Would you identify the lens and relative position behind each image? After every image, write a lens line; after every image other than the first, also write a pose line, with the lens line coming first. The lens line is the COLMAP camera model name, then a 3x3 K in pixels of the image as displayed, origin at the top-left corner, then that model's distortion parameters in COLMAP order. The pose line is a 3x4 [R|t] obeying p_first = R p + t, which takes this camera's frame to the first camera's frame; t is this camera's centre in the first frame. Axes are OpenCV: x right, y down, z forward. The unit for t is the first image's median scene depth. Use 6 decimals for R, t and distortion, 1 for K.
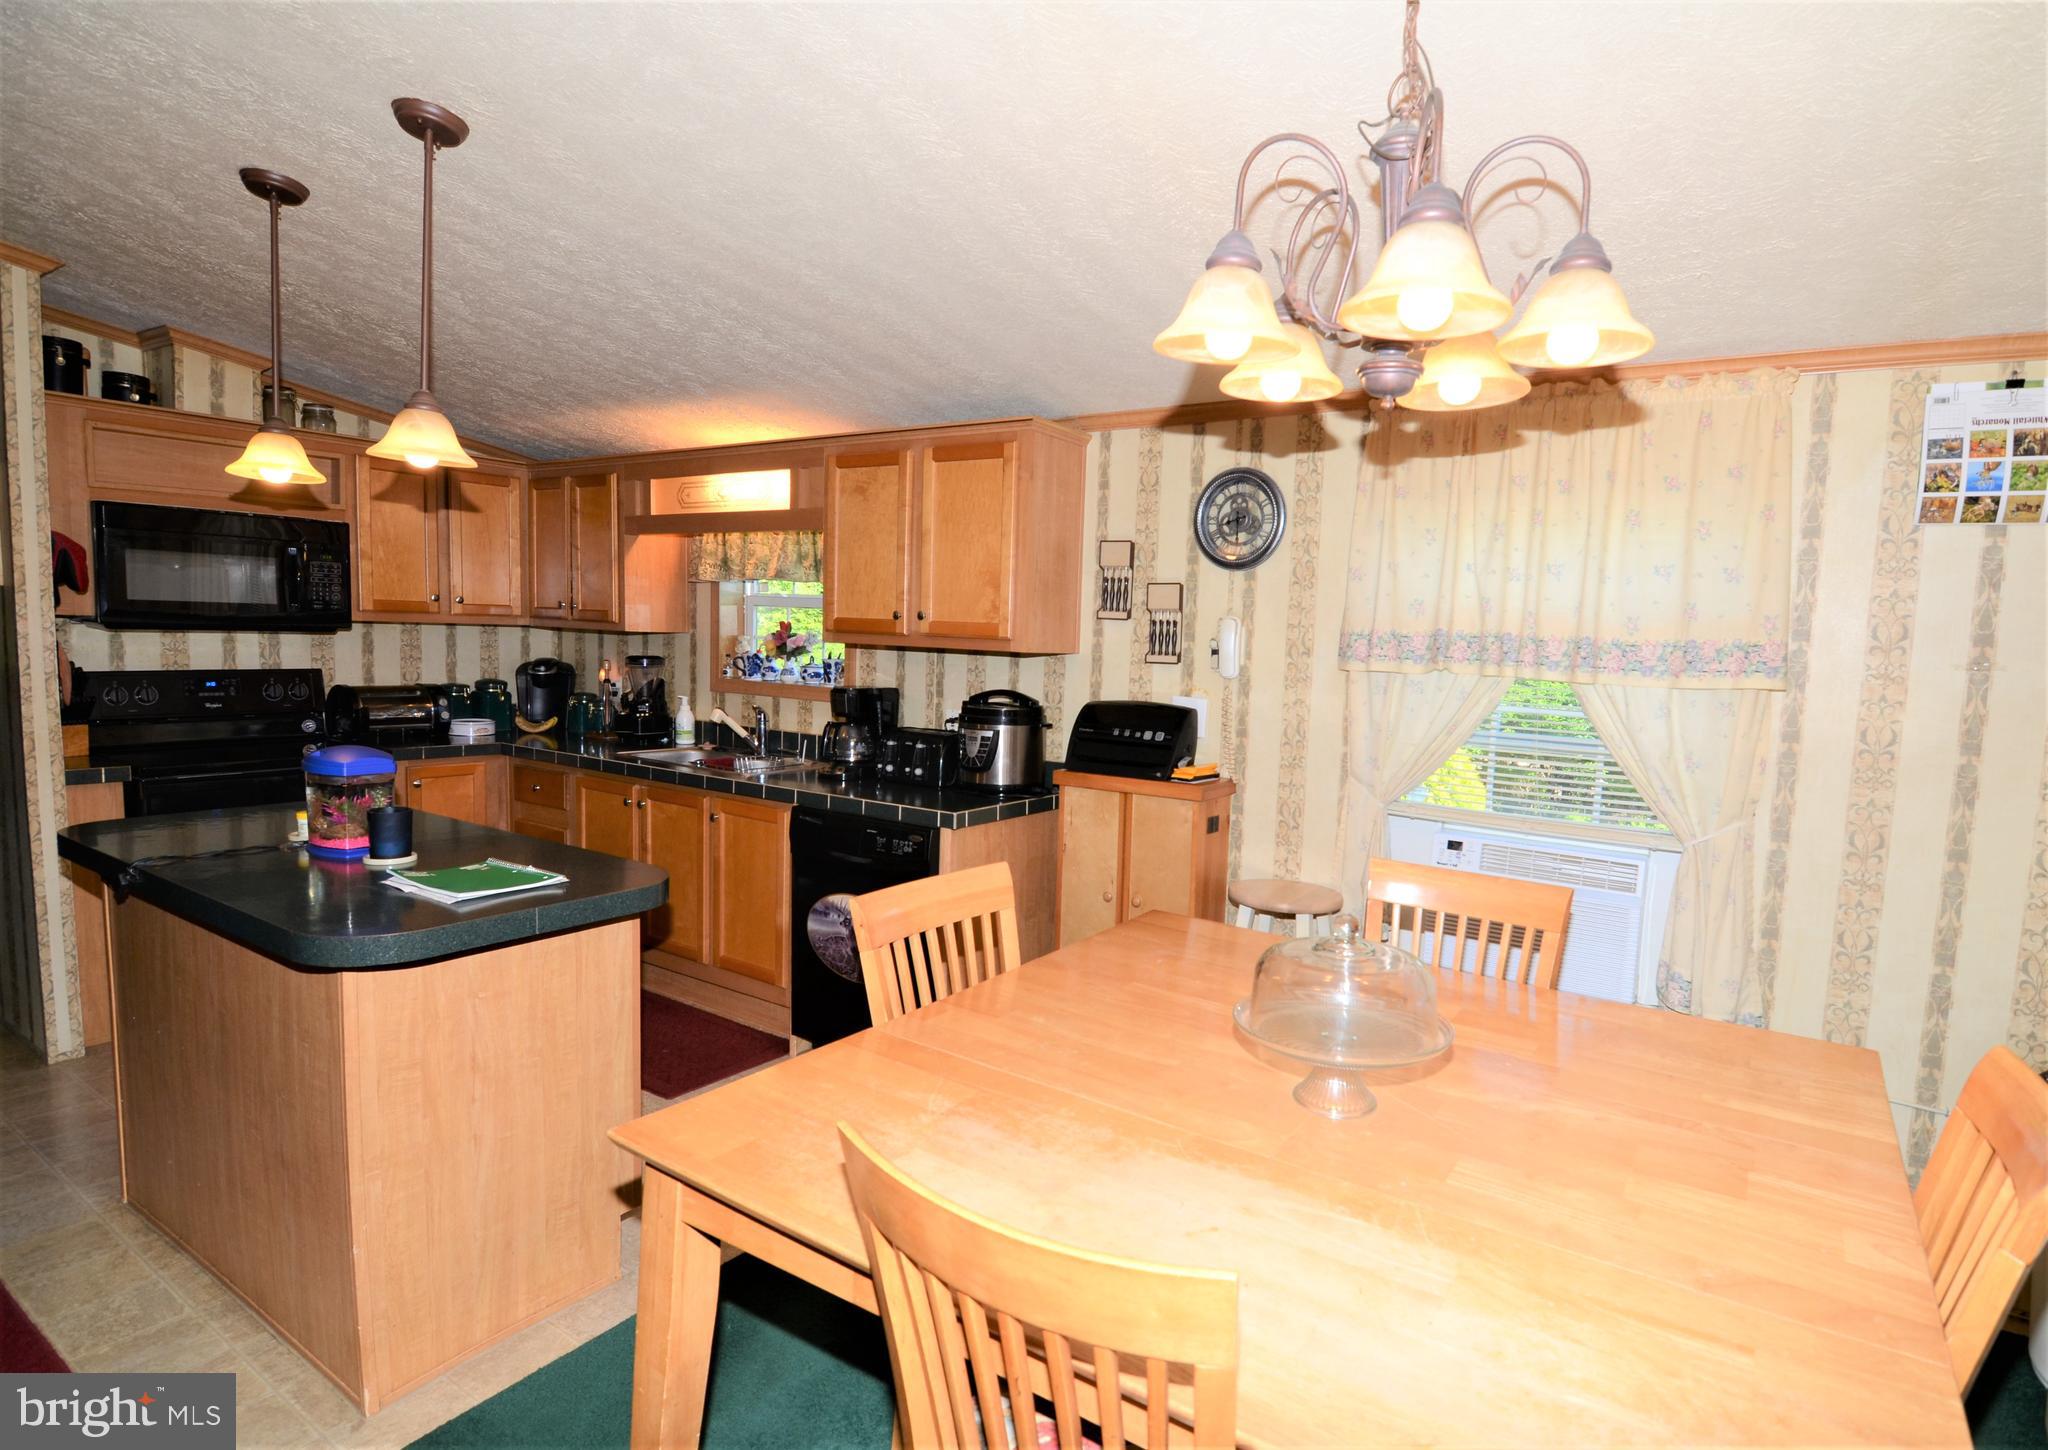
lens RADIAL K [[1058.7, 0, 1096.3], [0, 1058.7, 736.0], [0, 0, 1]] dist [-0.010050, -0.003044]
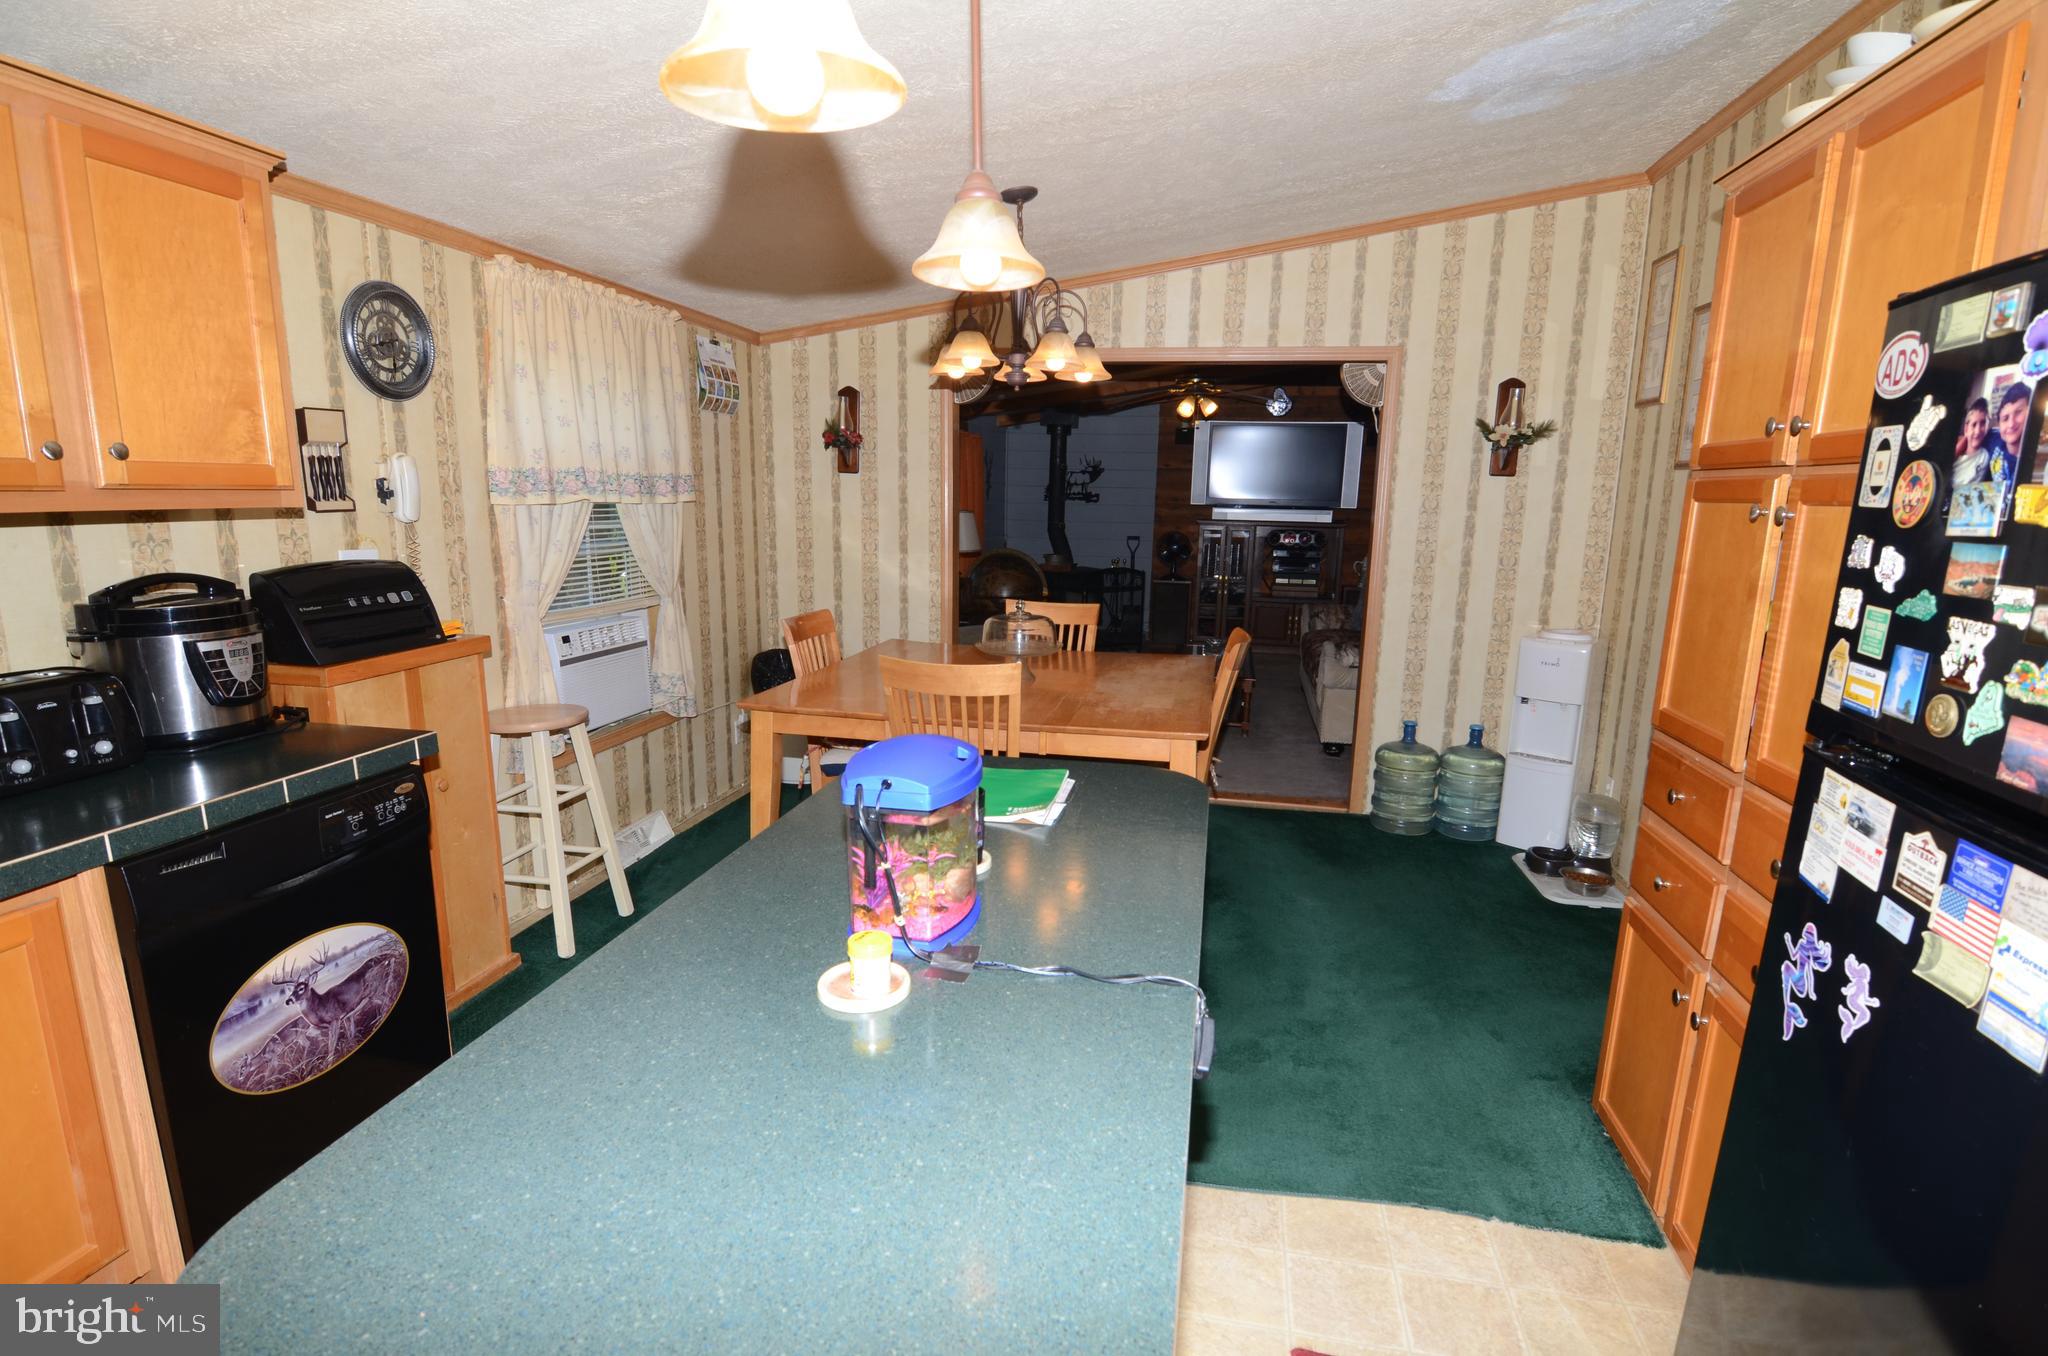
lens RADIAL K [[987.1, 0, 1028.7], [0, 987.1, 687.2], [0, 0, 1]] dist [-0.010693, -0.007739]
pose [[-0.355951, -0.224686, 0.907091, -0.790127], [0.059921, 0.963181, 0.262092, -0.098337], [-0.932581, 0.147646, -0.329382, 0.736210]]
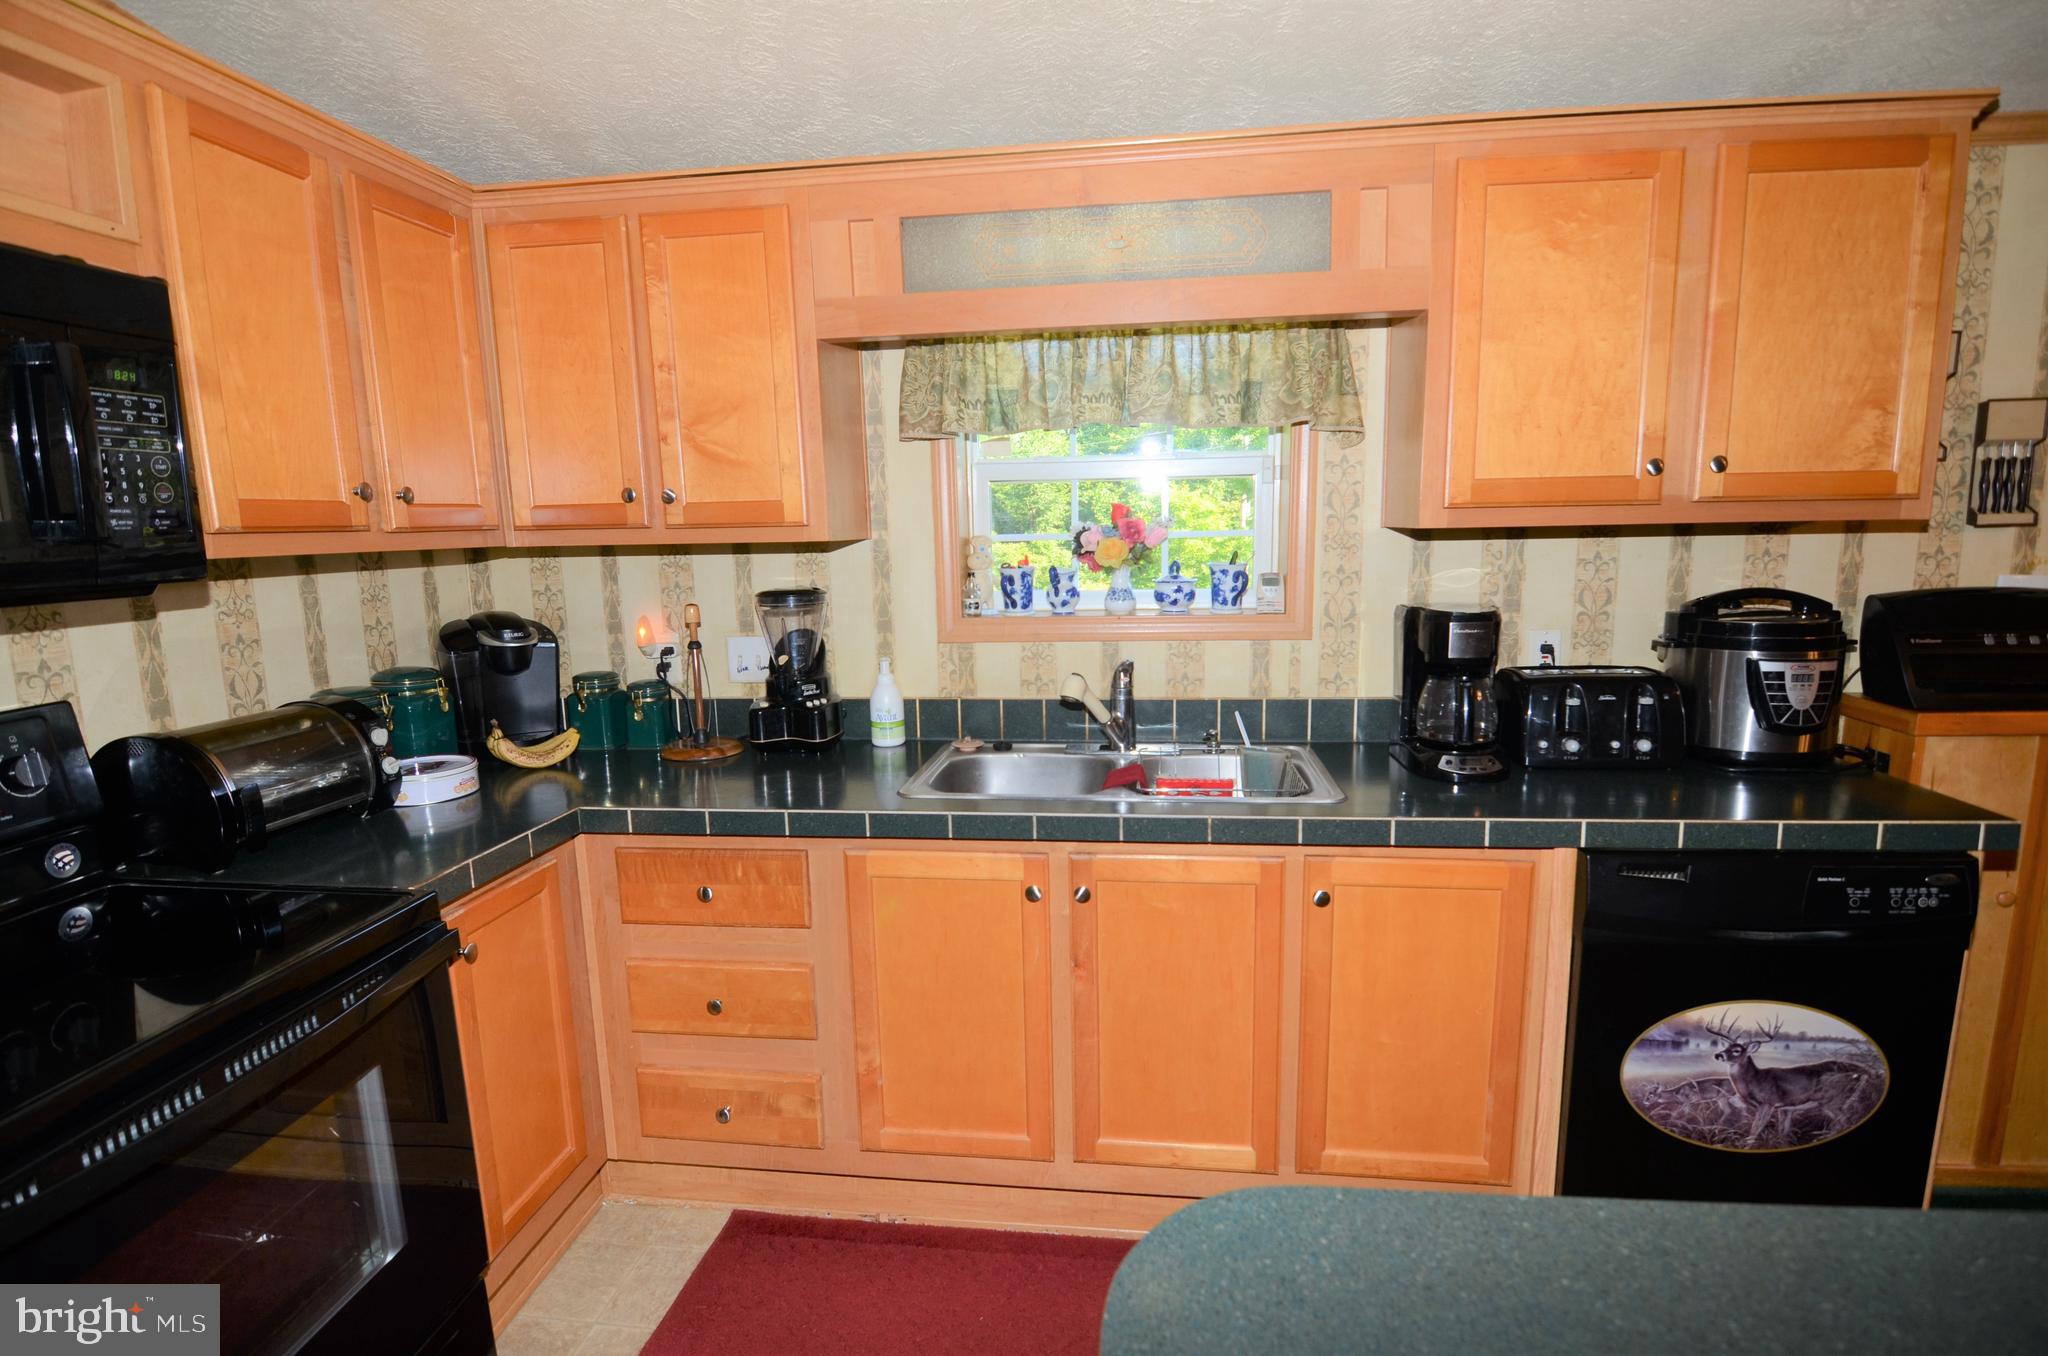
lens RADIAL K [[987.1, 0, 1026.2], [0, 987.1, 688.7], [0, 0, 1]] dist [-0.010693, -0.007739]
pose [[0.903555, -0.128971, 0.408600, -0.694815], [0.099469, 0.990709, 0.092748, -0.080236], [-0.416765, -0.043159, 0.907989, 0.674565]]
